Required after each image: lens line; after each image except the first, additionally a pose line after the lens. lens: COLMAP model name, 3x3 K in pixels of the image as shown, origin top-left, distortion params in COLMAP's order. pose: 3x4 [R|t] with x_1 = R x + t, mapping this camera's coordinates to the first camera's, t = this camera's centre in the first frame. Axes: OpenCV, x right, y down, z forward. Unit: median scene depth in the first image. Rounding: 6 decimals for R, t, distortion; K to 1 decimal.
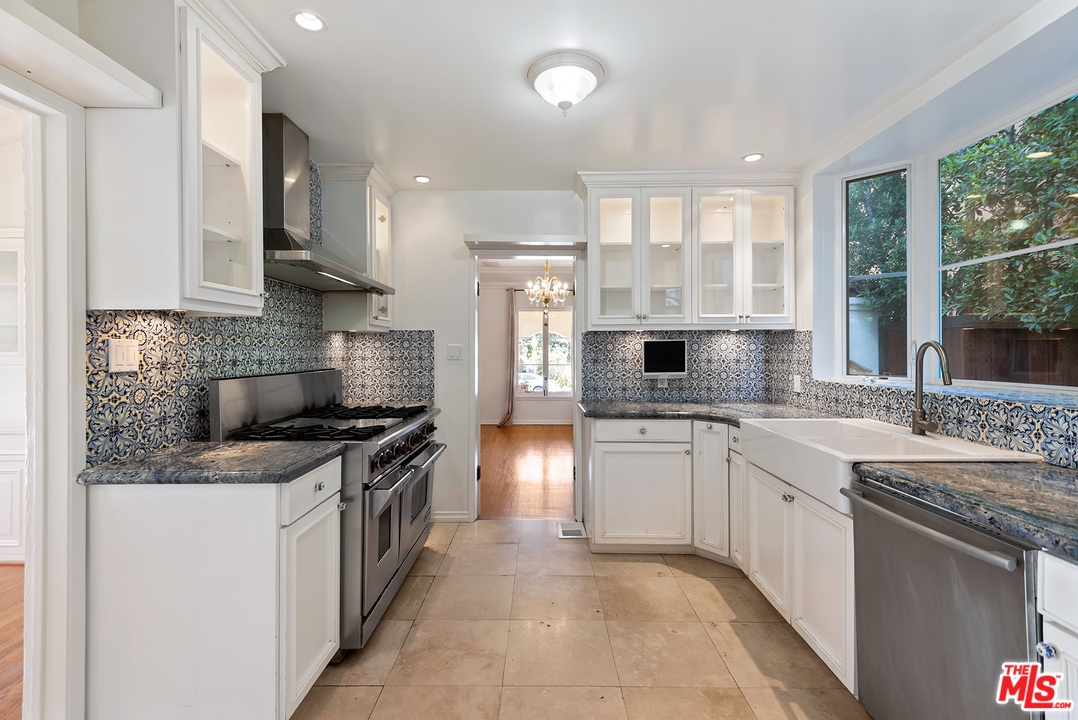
lens RADIAL K [[485.6, 0, 539.3], [0, 485.6, 352.8], [0, 0, 1]] dist [0.042131, -0.019859]
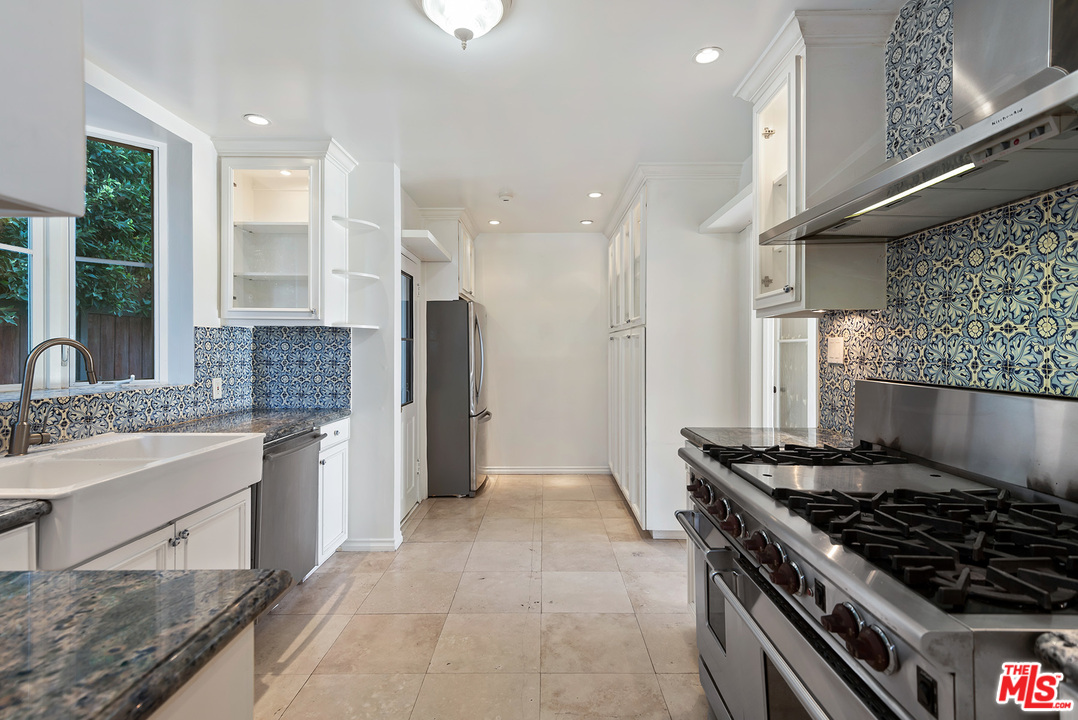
lens RADIAL K [[511.8, 0, 541.0], [0, 511.8, 351.8], [0, 0, 1]] dist [0.024200, -0.000452]
pose [[-0.999990, 0.003973, -0.001924, -0.055093], [0.003951, 0.999928, 0.011289, -0.005499], [0.001969, 0.011282, -0.999934, 1.486076]]
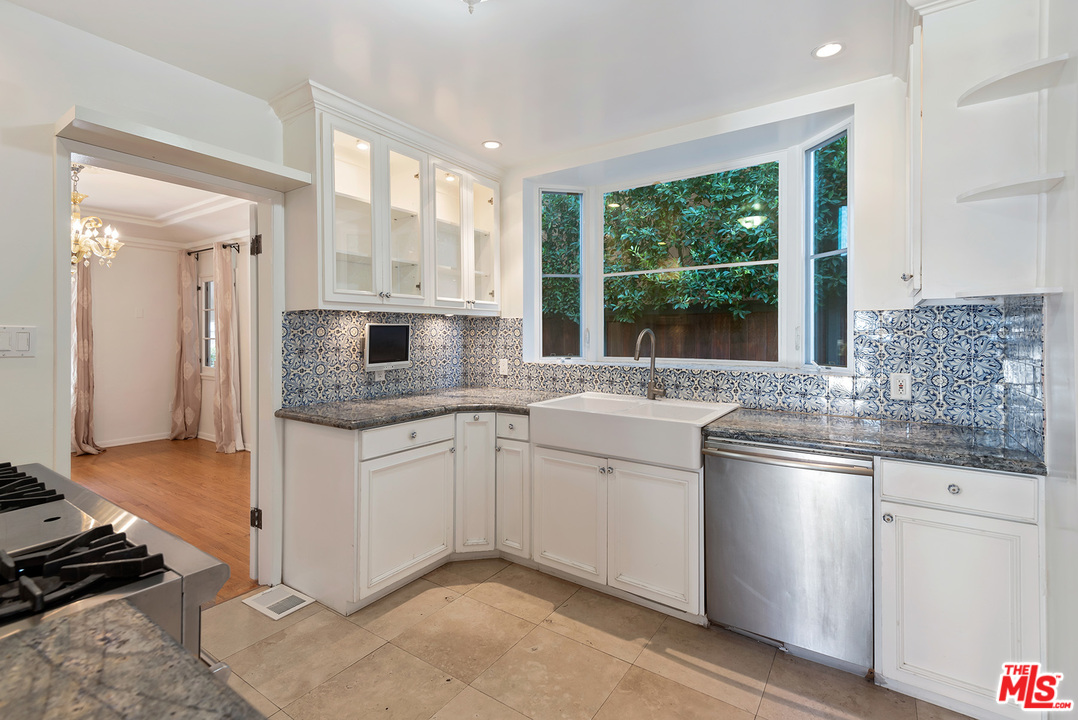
lens RADIAL K [[492.7, 0, 530.0], [0, 492.7, 334.0], [0, 0, 1]] dist [0.020805, -0.000551]
pose [[0.565251, 0.000603, 0.824919, -0.410909], [0.005165, 0.999978, -0.004270, -0.005550], [-0.824903, 0.006674, 0.565235, 0.419315]]
